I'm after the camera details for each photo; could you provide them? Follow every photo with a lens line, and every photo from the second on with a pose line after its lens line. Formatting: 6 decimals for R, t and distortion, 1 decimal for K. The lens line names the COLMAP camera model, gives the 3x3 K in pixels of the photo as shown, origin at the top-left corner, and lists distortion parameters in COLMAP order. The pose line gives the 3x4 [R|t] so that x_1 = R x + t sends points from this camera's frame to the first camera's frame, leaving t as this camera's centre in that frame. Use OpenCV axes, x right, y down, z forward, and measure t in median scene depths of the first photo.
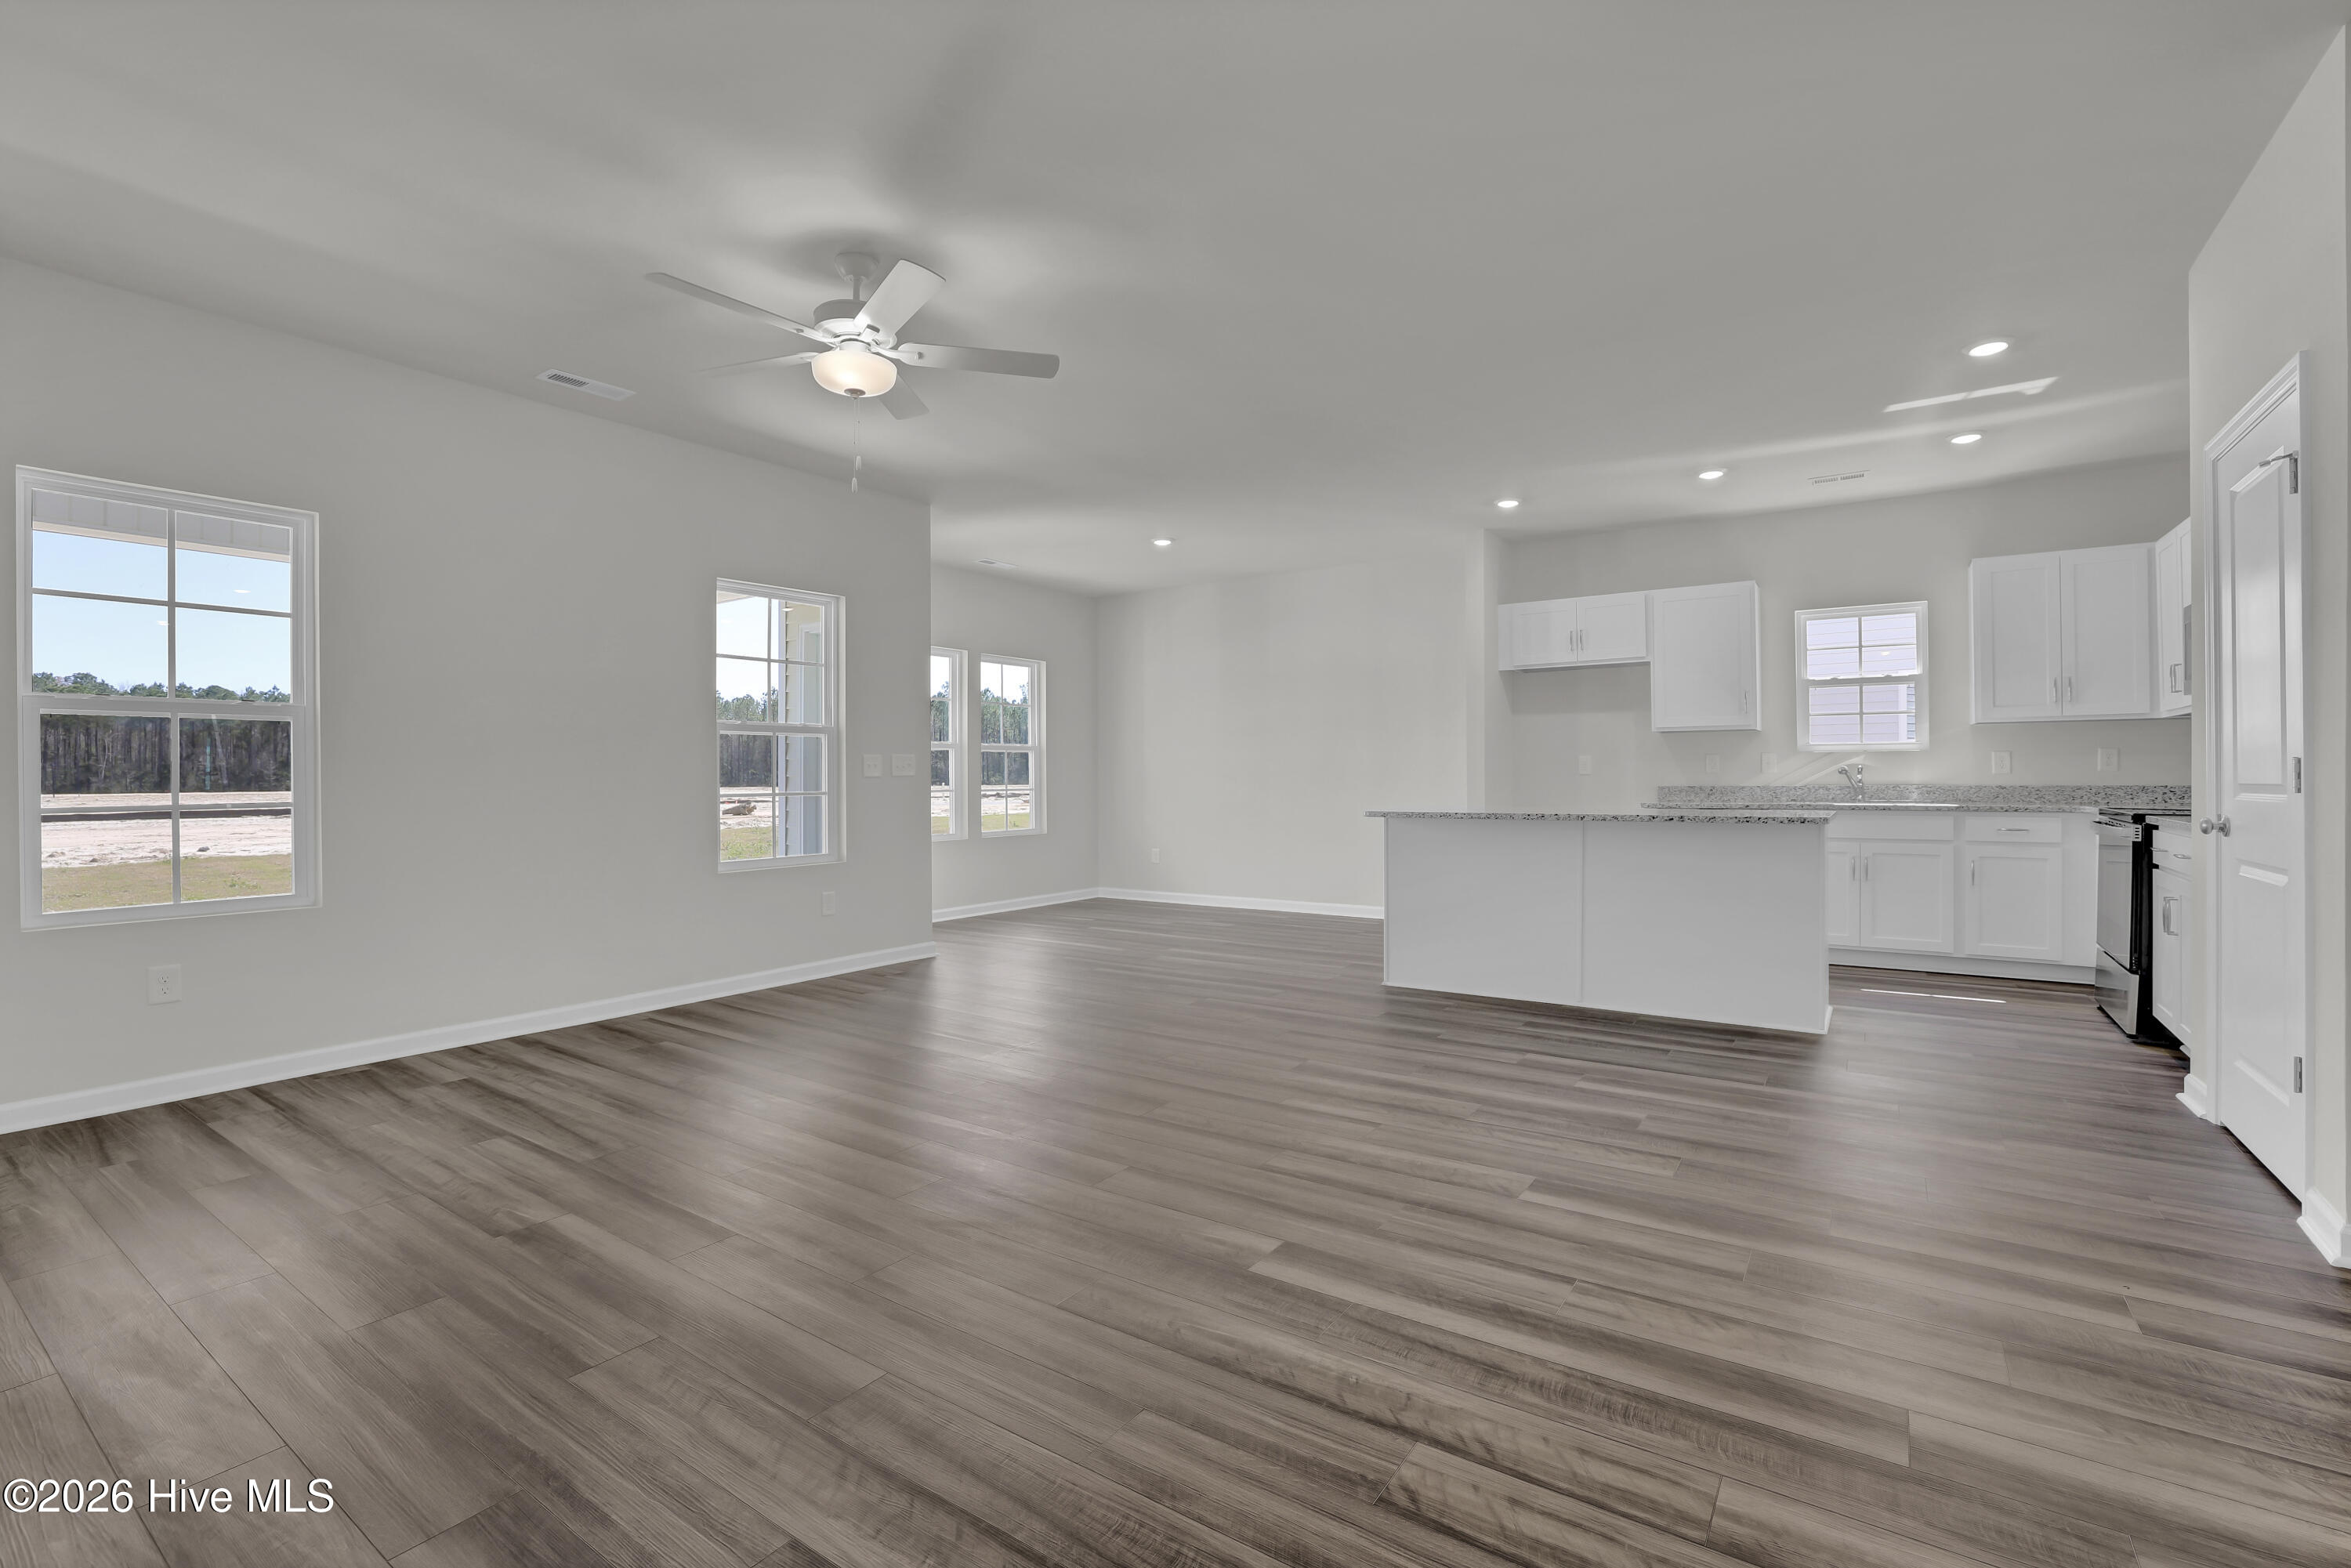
lens RADIAL K [[1043.2, 0, 1166.3], [0, 1043.2, 774.3], [0, 0, 1]] dist [-0.043982, 0.011396]
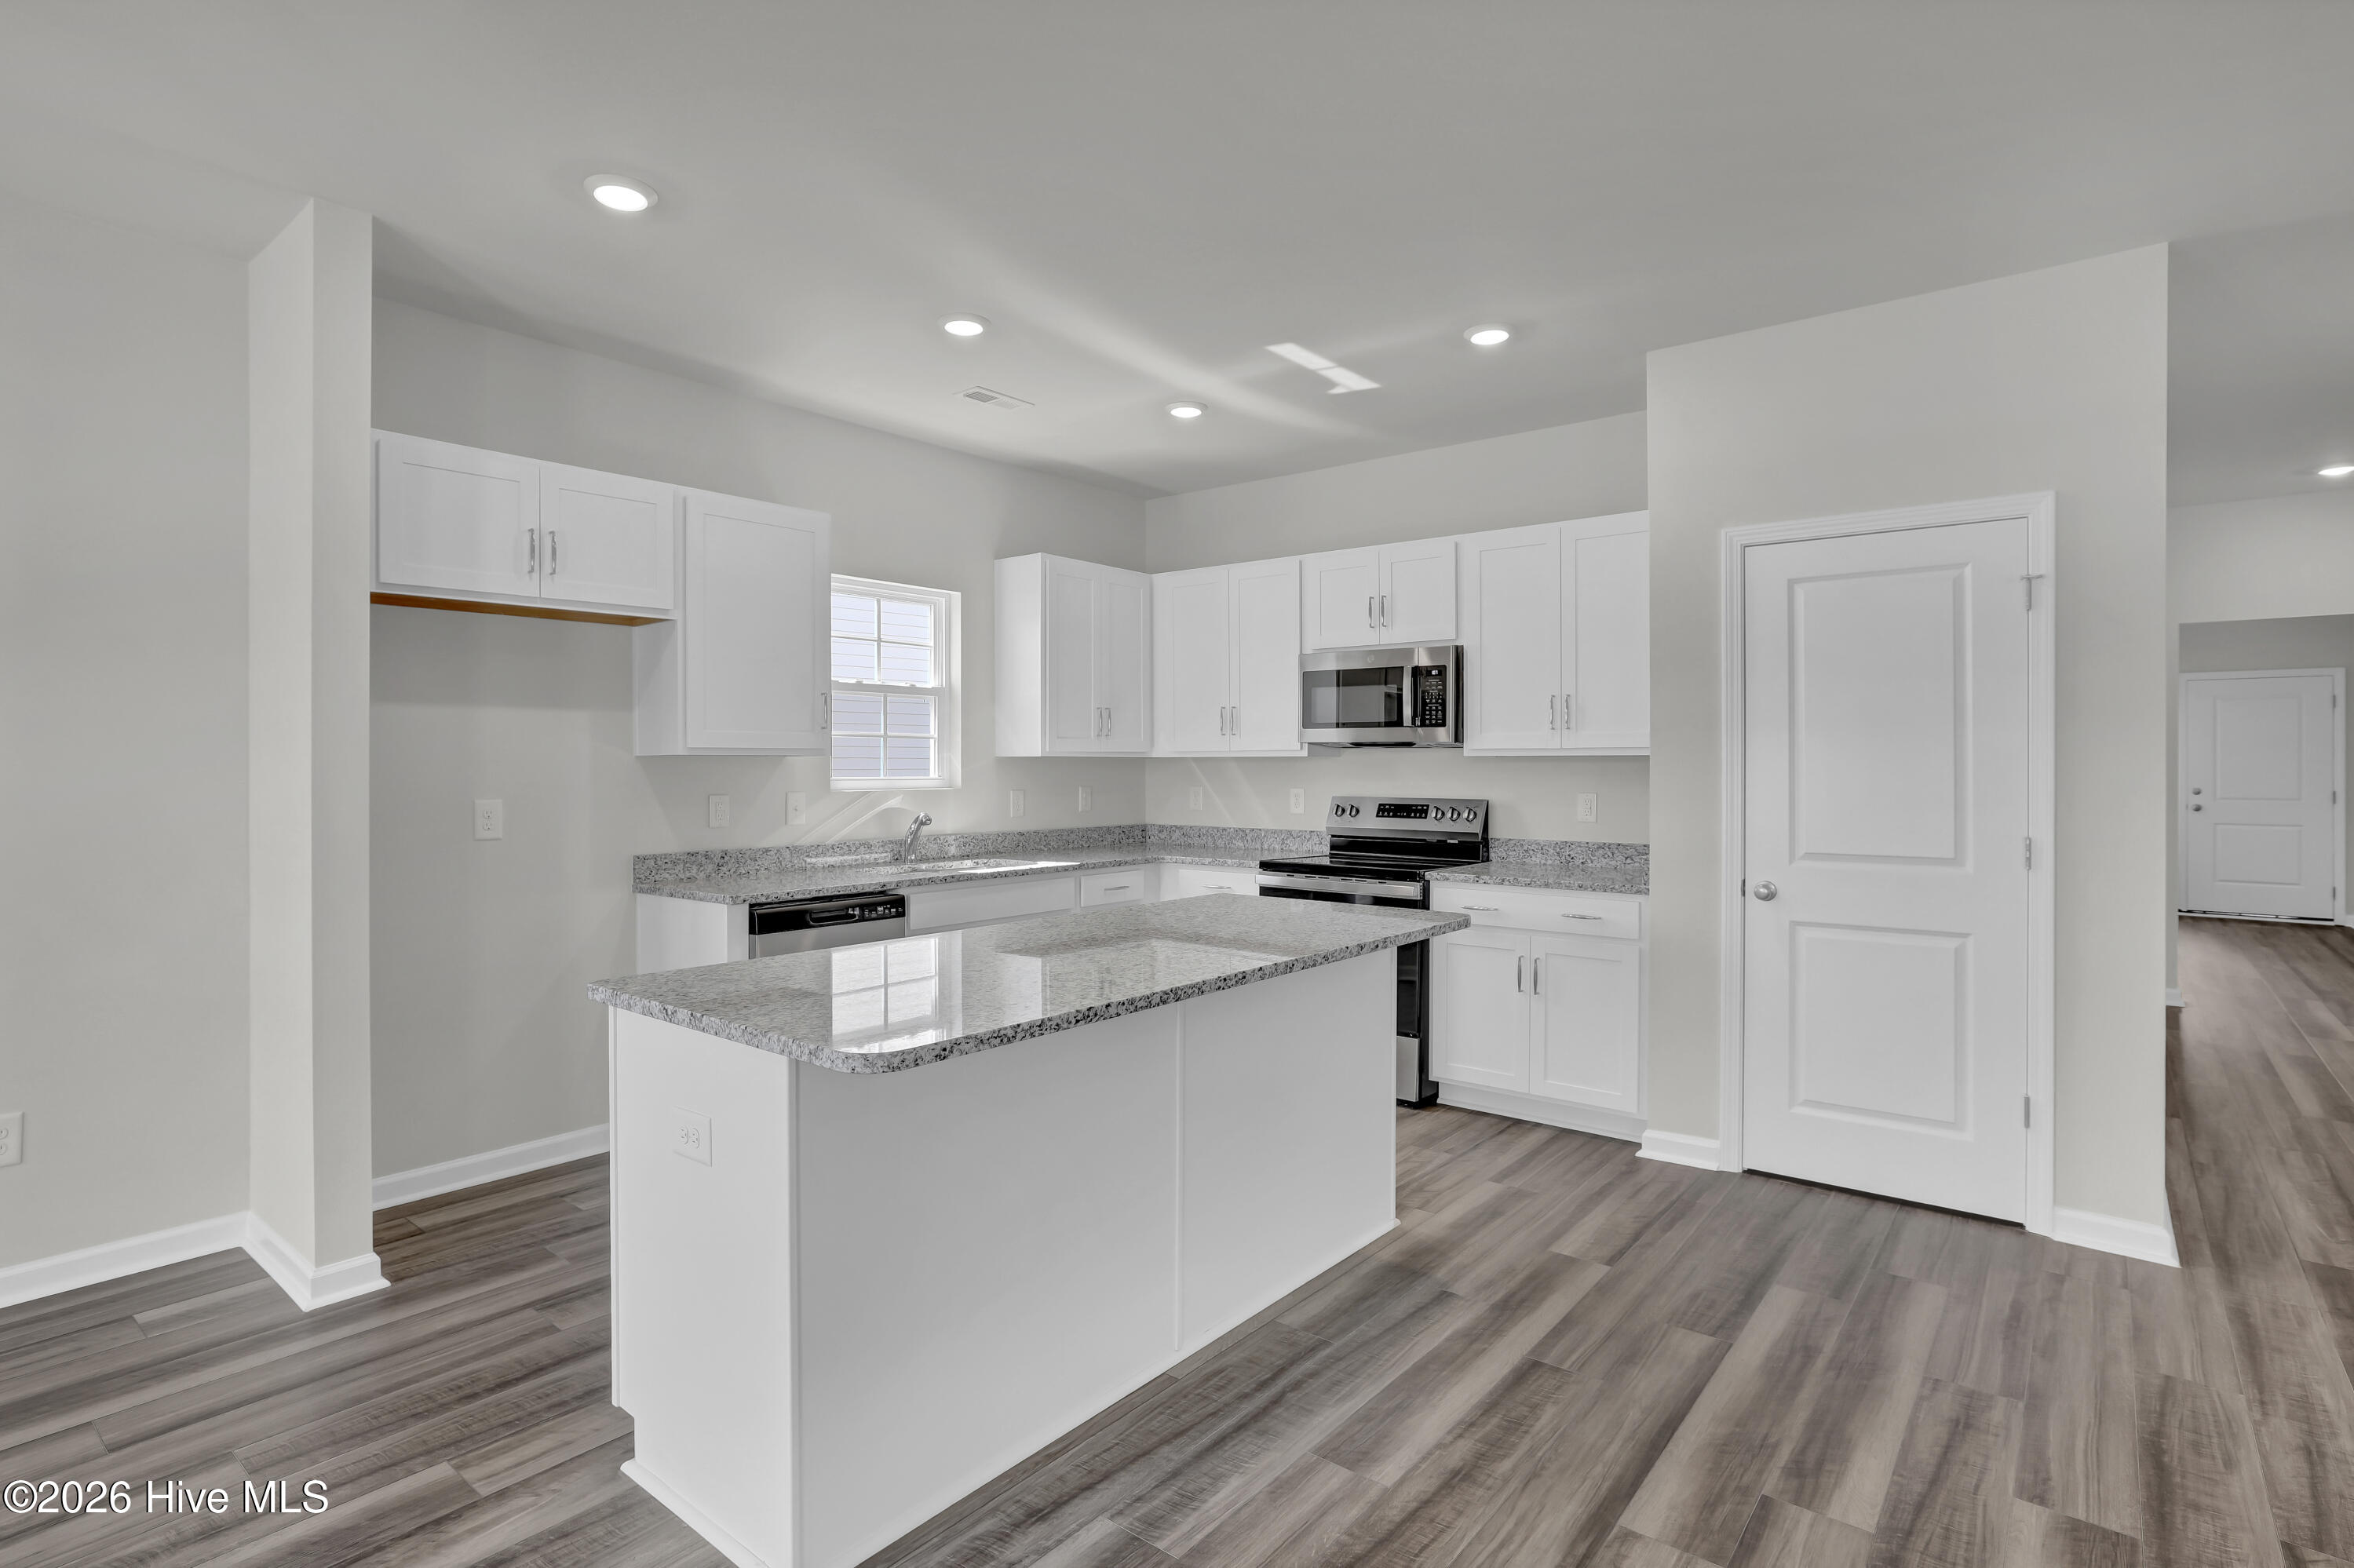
lens RADIAL K [[1153.2, 0, 1169.8], [0, 1153.2, 769.3], [0, 0, 1]] dist [-0.035763, 0.000548]
pose [[0.078380, 0.002529, 0.996920, -0.183698], [-0.003760, 0.999990, -0.002241, -0.066749], [-0.996916, -0.003573, 0.078388, 1.413149]]
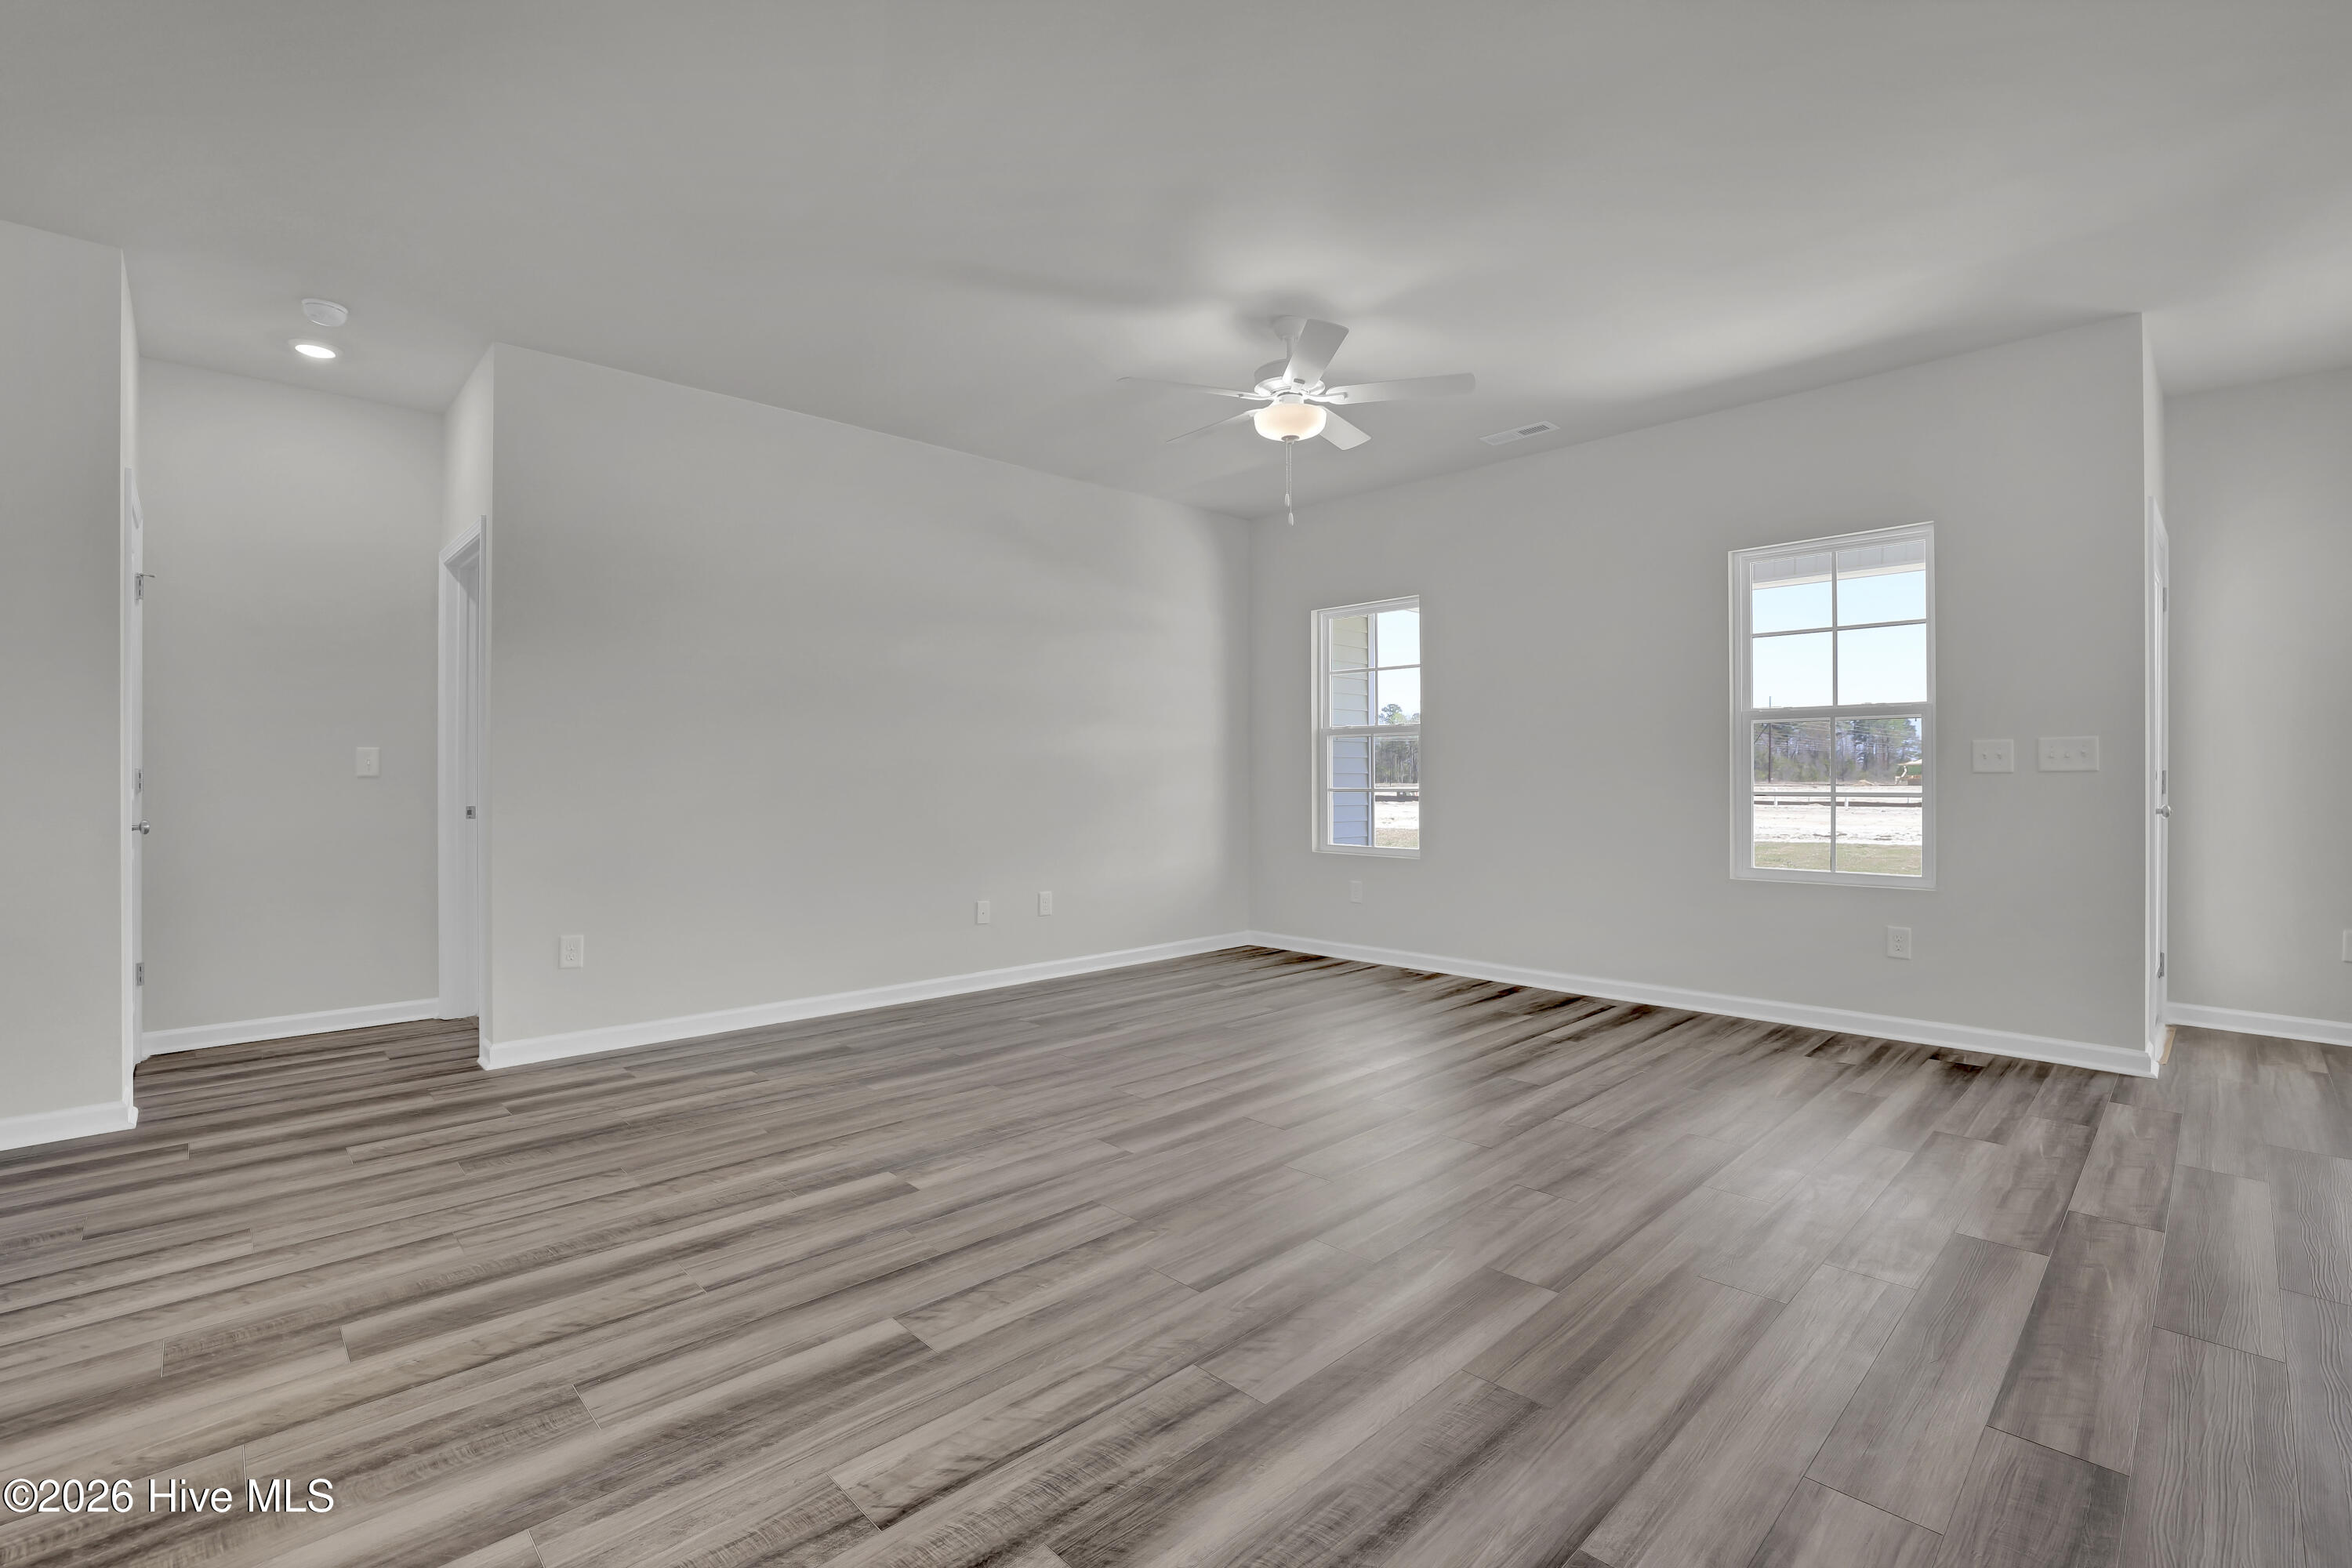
lens RADIAL K [[1043.7, 0, 1166.8], [0, 1043.7, 774.3], [0, 0, 1]] dist [-0.043982, 0.011396]
pose [[-0.199996, 0.002492, -0.979794, 0.852777], [0.001815, 0.999996, 0.002173, 0.000125], [0.979795, -0.001344, -0.200000, 1.094782]]
